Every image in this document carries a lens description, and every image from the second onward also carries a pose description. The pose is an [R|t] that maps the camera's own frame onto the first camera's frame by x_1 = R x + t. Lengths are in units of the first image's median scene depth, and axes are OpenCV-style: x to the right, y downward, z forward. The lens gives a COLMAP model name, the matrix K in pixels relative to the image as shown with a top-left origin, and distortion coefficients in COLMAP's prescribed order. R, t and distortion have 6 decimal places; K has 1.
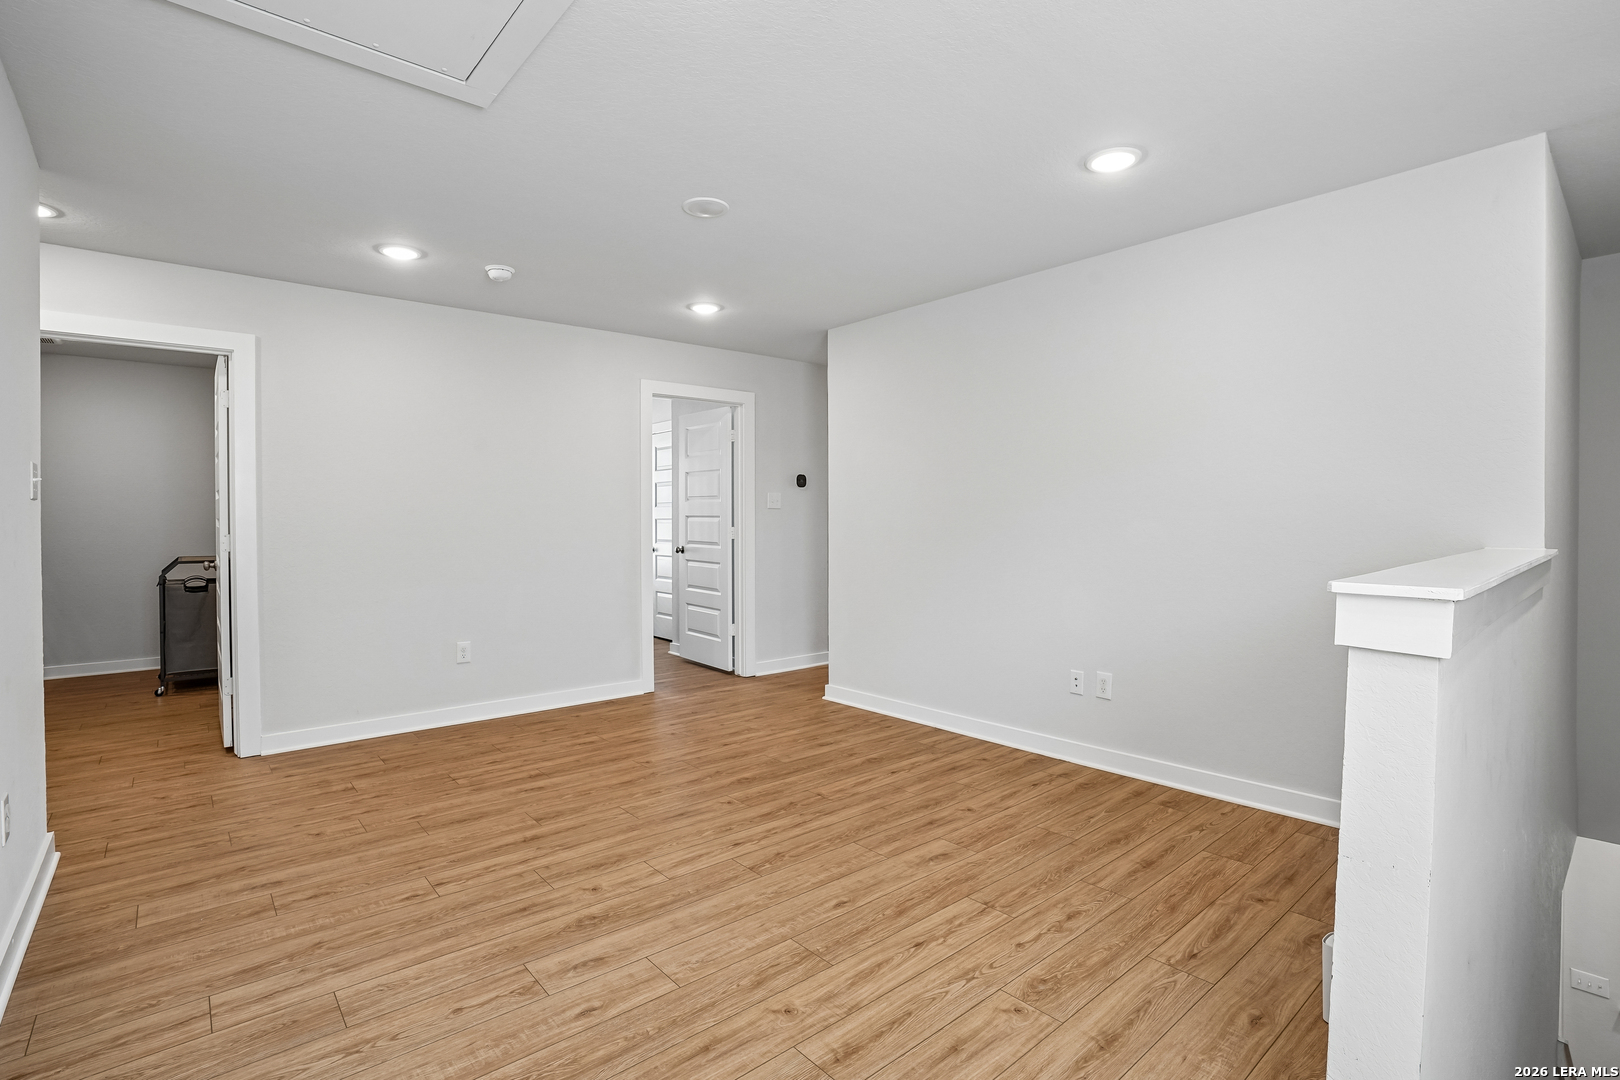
lens RADIAL K [[741.7, 0, 819.5], [0, 741.7, 541.3], [0, 0, 1]] dist [-0.013241, 0.003286]
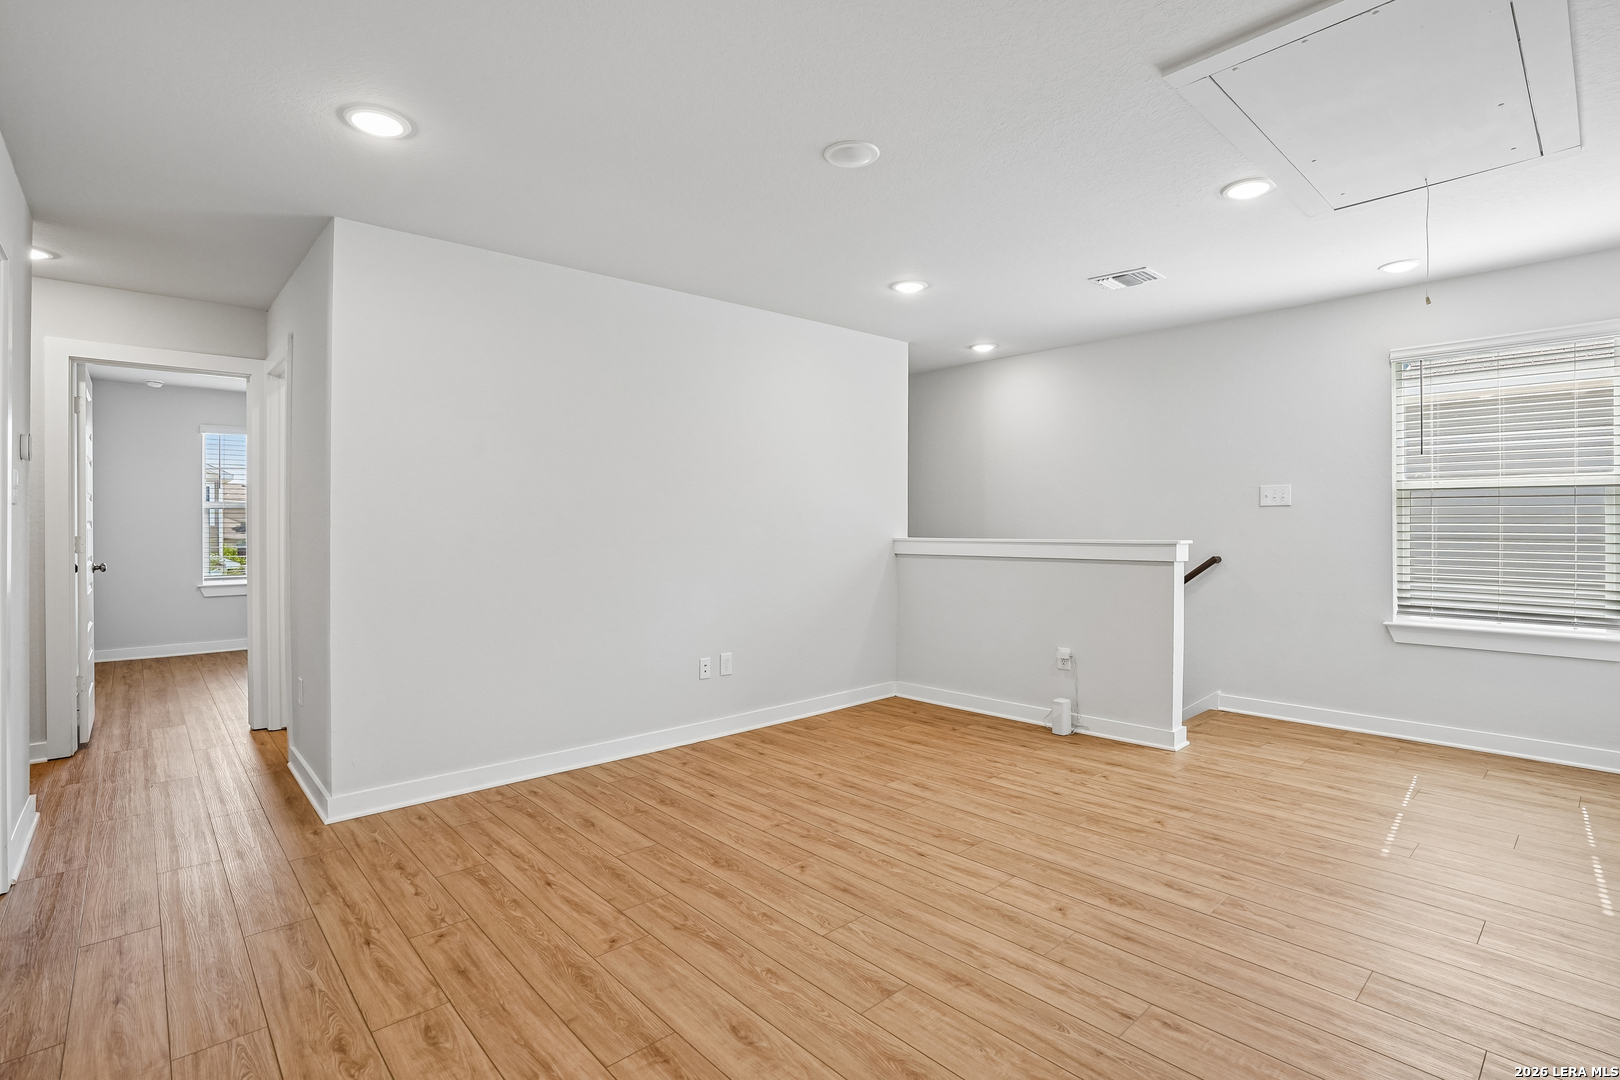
lens RADIAL K [[741.7, 0, 818.7], [0, 741.7, 536.3], [0, 0, 1]] dist [-0.013241, 0.003286]
pose [[-0.020312, 0.004237, 0.999785, -0.971830], [0.019774, 0.999797, -0.003836, -0.006635], [-0.999598, 0.019692, -0.020392, 1.029627]]
